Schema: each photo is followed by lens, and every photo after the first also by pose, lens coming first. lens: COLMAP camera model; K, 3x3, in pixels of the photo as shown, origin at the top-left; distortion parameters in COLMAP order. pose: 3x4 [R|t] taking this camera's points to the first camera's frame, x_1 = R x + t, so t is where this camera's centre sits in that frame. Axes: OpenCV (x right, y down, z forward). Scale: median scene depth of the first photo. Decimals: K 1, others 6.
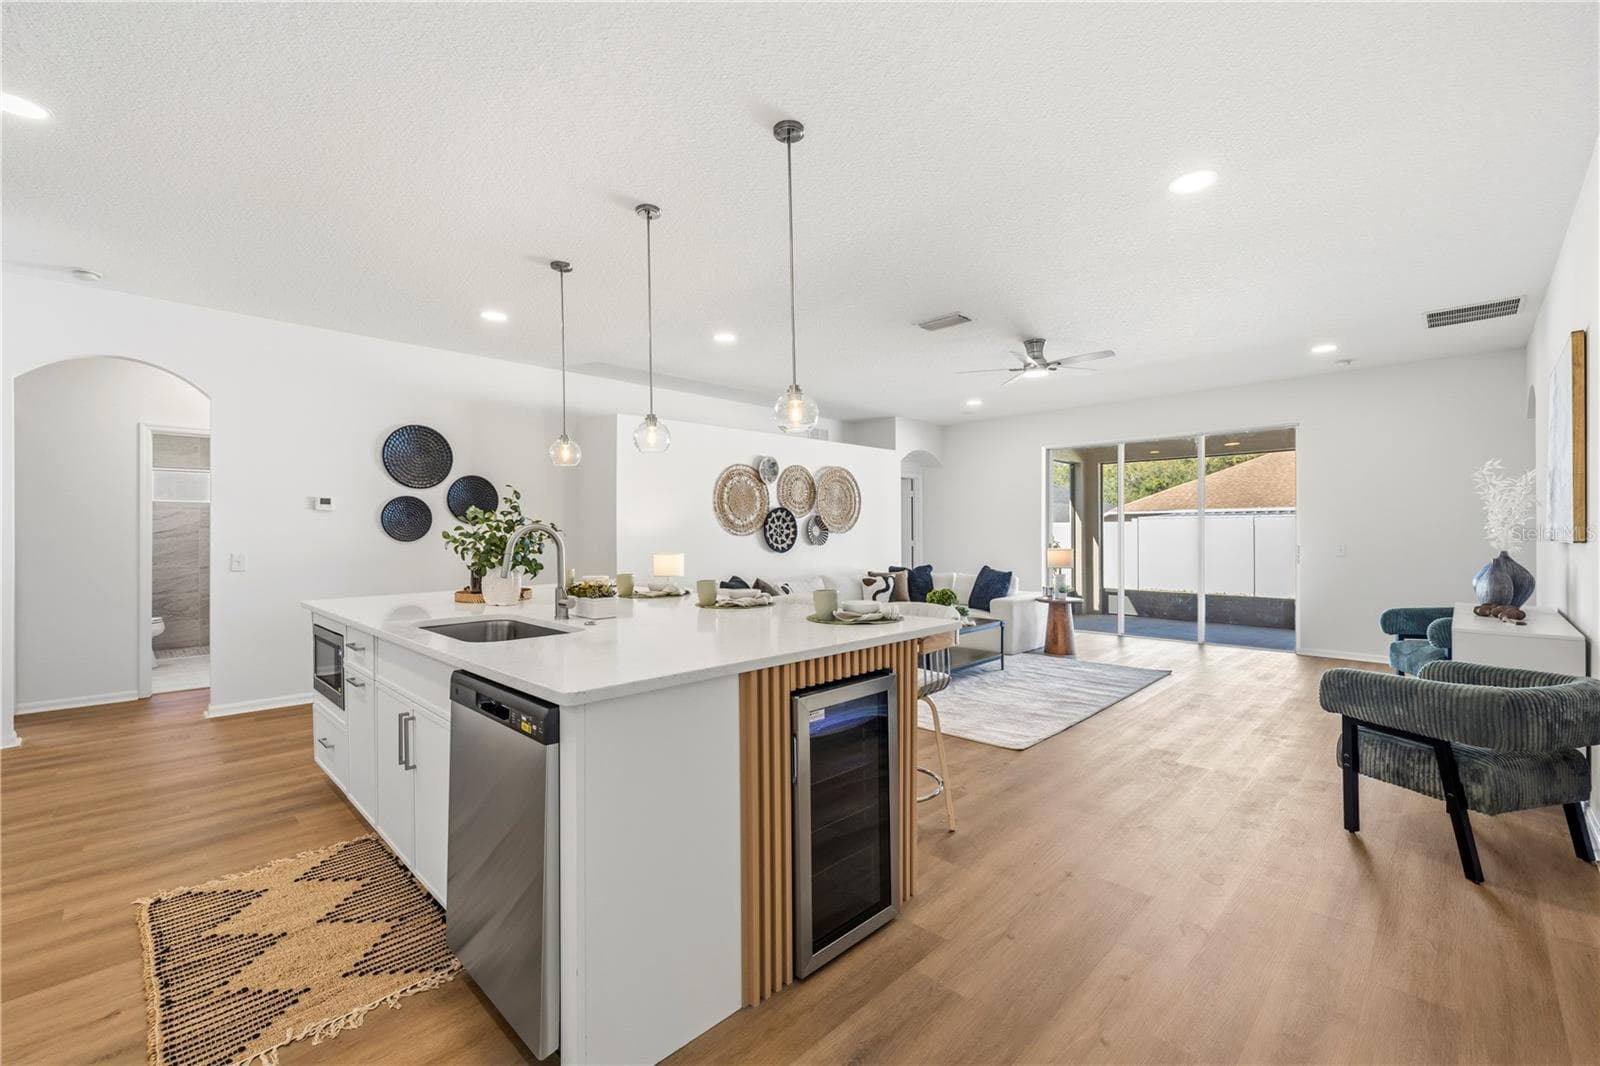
lens RADIAL K [[682.3, 0, 766.5], [0, 682.3, 526.4], [0, 0, 1]] dist [0.000478, -0.000046]
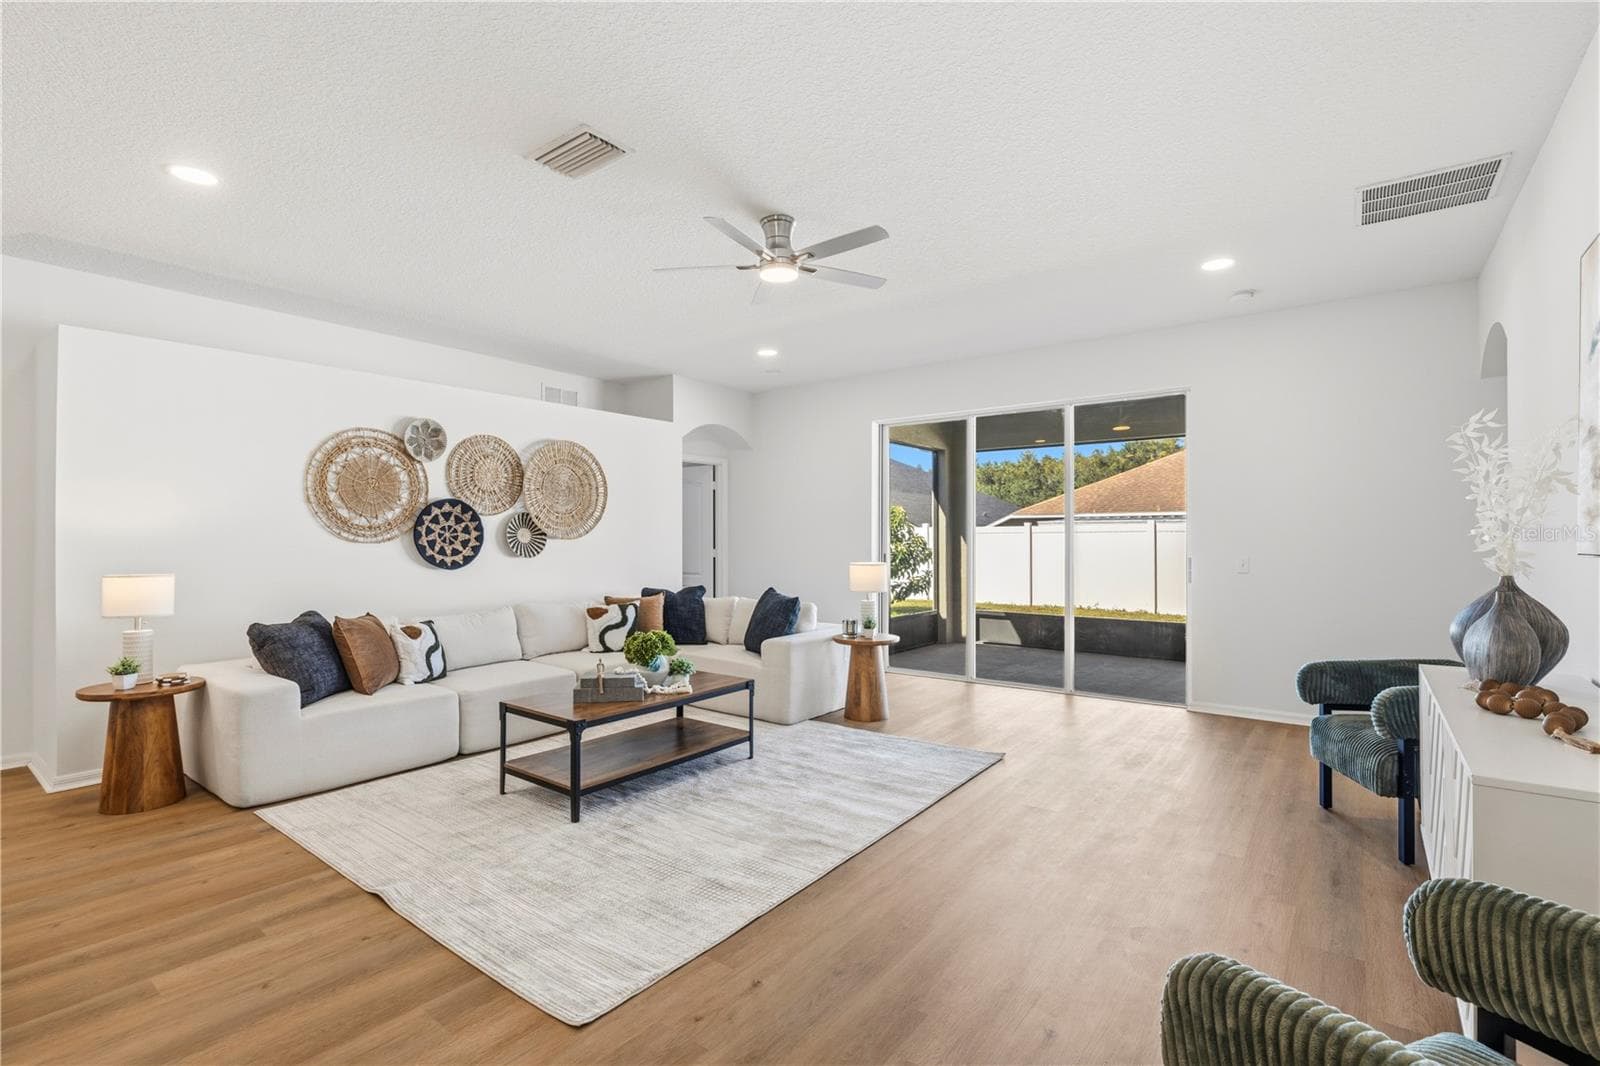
lens RADIAL K [[747.3, 0, 766.5], [0, 747.3, 529.6], [0, 0, 1]] dist [-0.010162, 0.000081]
pose [[0.992057, 0.003647, 0.125736, 0.227683], [-0.003404, 0.999992, -0.002146, 0.001541], [-0.125742, 0.001701, 0.992061, 0.265098]]
